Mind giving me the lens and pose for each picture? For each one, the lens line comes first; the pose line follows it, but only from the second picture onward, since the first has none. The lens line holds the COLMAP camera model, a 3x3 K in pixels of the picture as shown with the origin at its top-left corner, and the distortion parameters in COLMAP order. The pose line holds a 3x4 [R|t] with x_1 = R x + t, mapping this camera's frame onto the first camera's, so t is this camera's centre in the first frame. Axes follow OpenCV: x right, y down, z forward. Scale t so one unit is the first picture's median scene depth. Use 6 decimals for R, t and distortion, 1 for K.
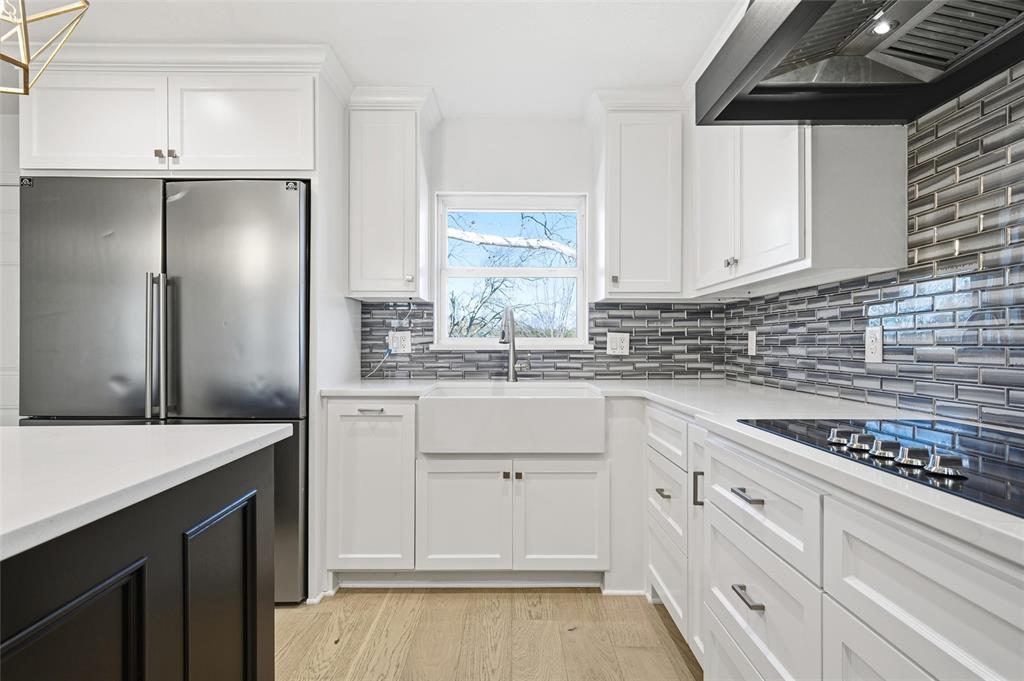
lens RADIAL K [[533.6, 0, 513.5], [0, 533.6, 344.5], [0, 0, 1]] dist [0.007126, 0.001835]
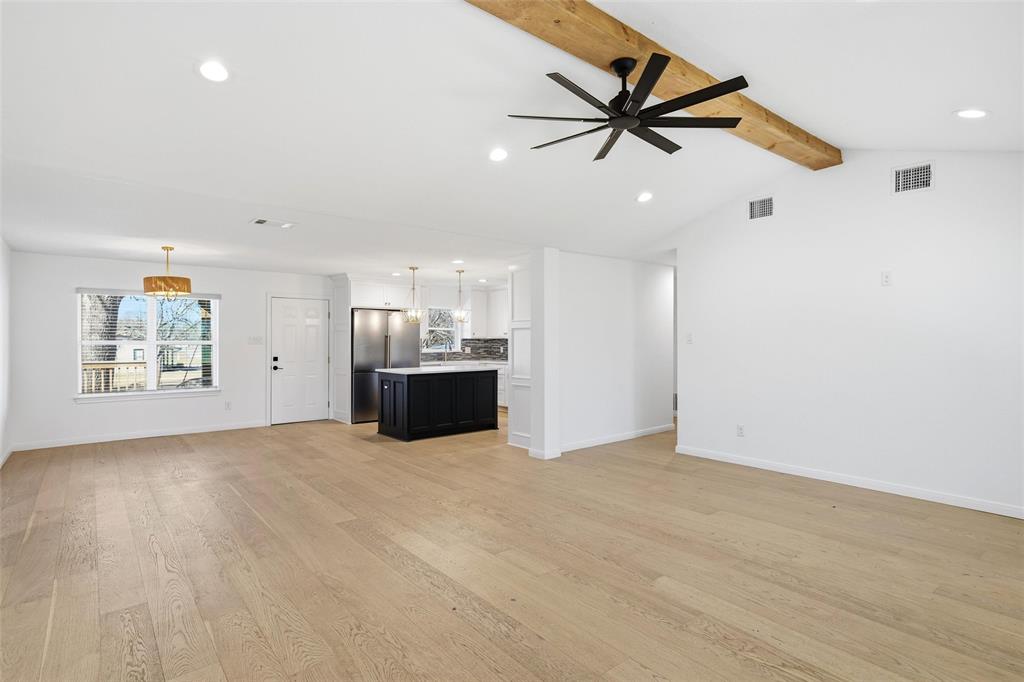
lens RADIAL K [[533.6, 0, 513.5], [0, 533.6, 345.0], [0, 0, 1]] dist [0.007126, 0.001835]
pose [[0.780472, -0.008808, 0.625129, -2.297823], [0.002188, 0.999933, 0.011356, -0.095987], [-0.625187, -0.007495, 0.780439, -2.532331]]
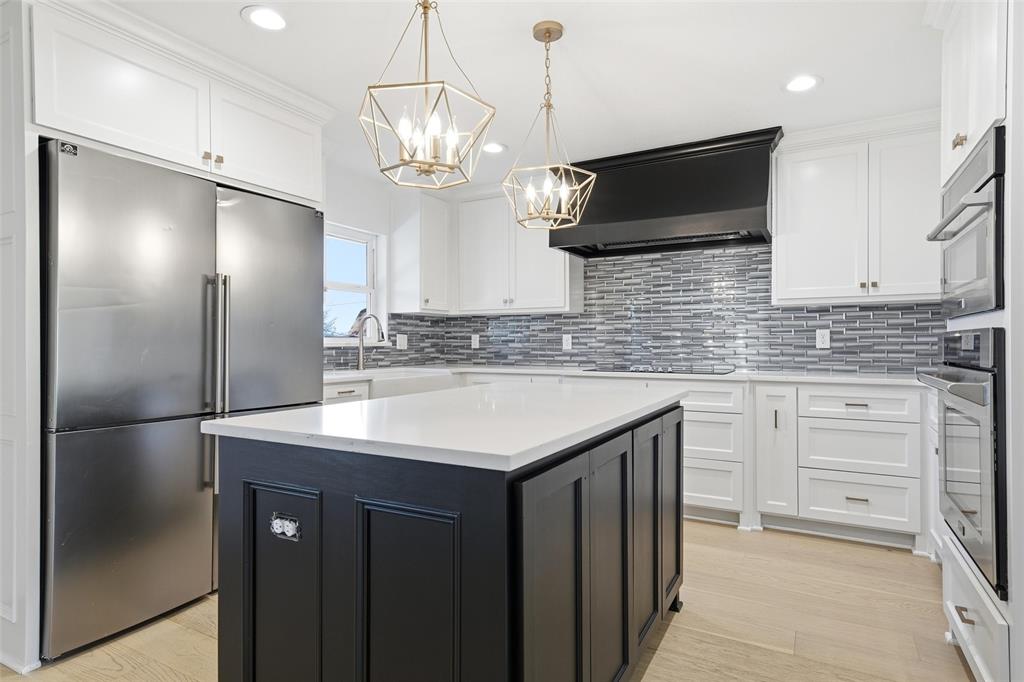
lens RADIAL K [[562.5, 0, 512.0], [0, 562.5, 341.0], [0, 0, 1]] dist [0.027016, -0.000006]
pose [[0.491674, 0.001117, 0.870779, -1.283645], [0.002241, 0.999994, -0.002548, 0.001304], [-0.870777, 0.003204, 0.491668, -0.039642]]
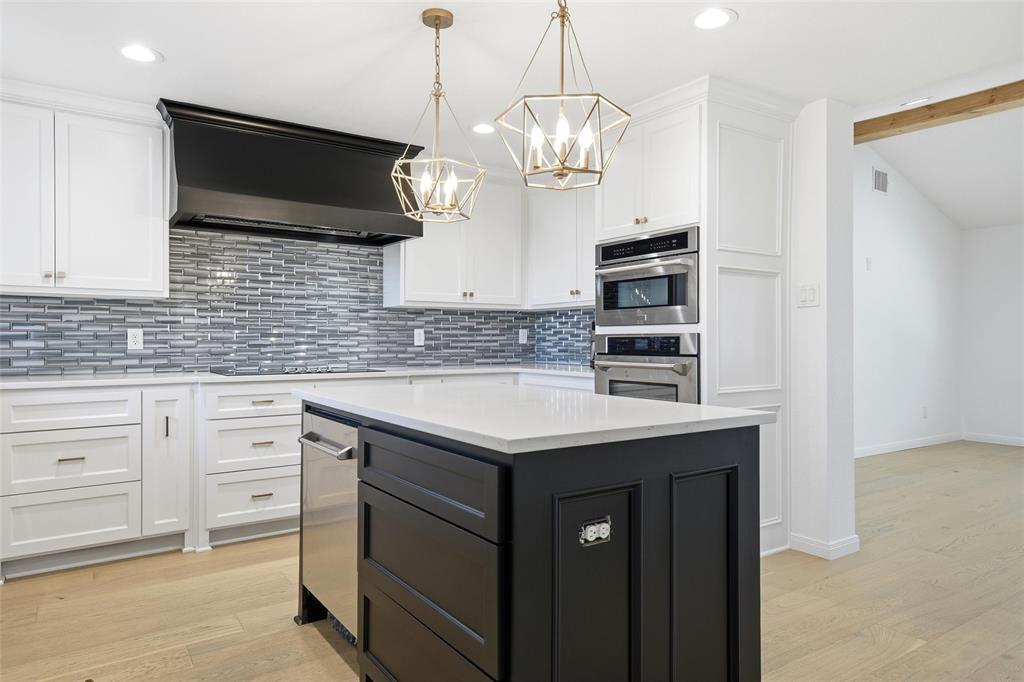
lens RADIAL K [[619.3, 0, 512.0], [0, 619.3, 341.0], [0, 0, 1]] dist [0.002358, 0.001489]
pose [[-0.554253, -0.002765, 0.832344, -1.291896], [-0.001209, 0.999996, 0.002517, -0.000381], [-0.832347, 0.000389, -0.554254, 0.824897]]
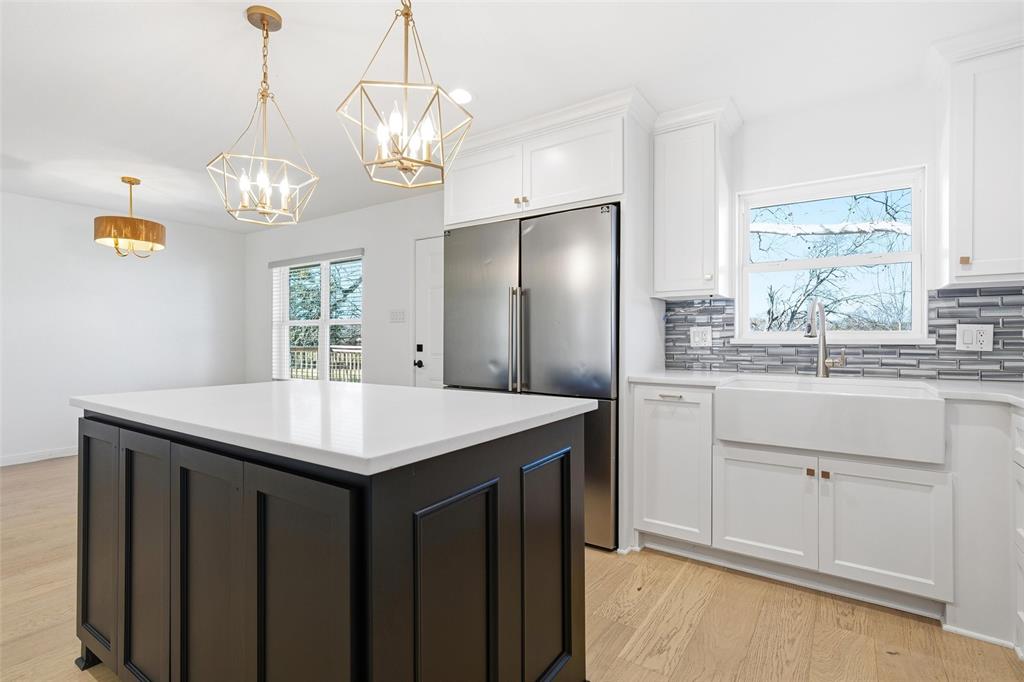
lens RADIAL K [[485.0, 0, 516.8], [0, 485.0, 337.5], [0, 0, 1]] dist [0.002665, 0.000742]
pose [[0.825029, -0.002032, -0.565087, 0.045723], [-0.000617, 0.999990, -0.004495, 0.003127], [0.565091, 0.004057, 0.825019, -0.034595]]
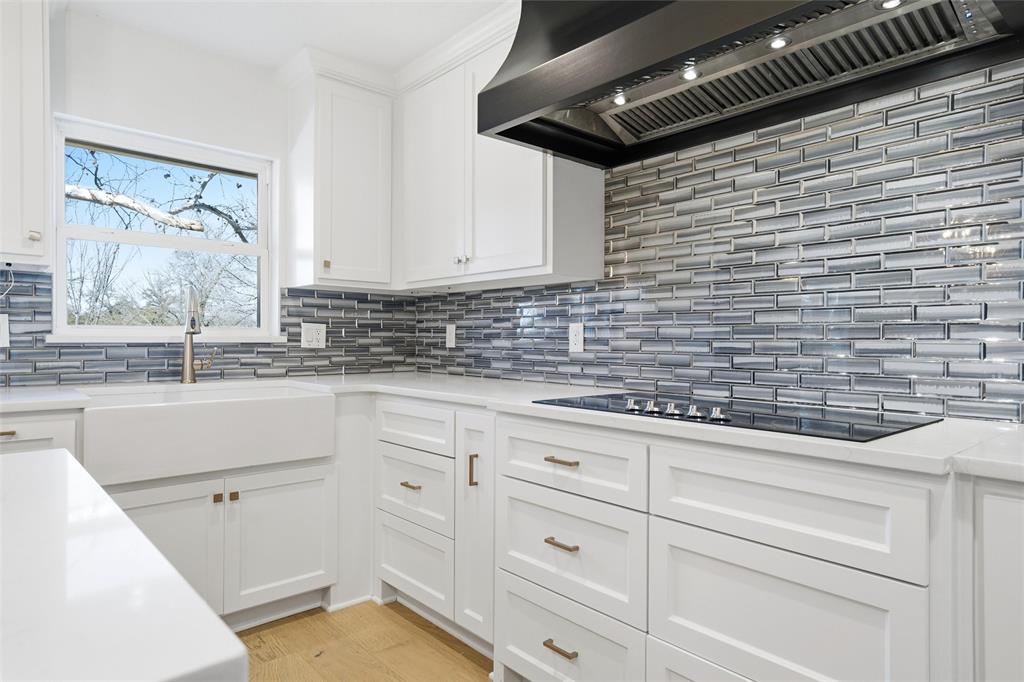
lens RADIAL K [[608.7, 0, 512.0], [0, 608.7, 341.0], [0, 0, 1]] dist [0.017103, -0.000520]
pose [[0.751288, 0.002130, 0.659971, -0.289592], [-0.005407, 0.999981, 0.002927, 0.003406], [-0.659952, -0.005768, 0.751285, 0.018718]]
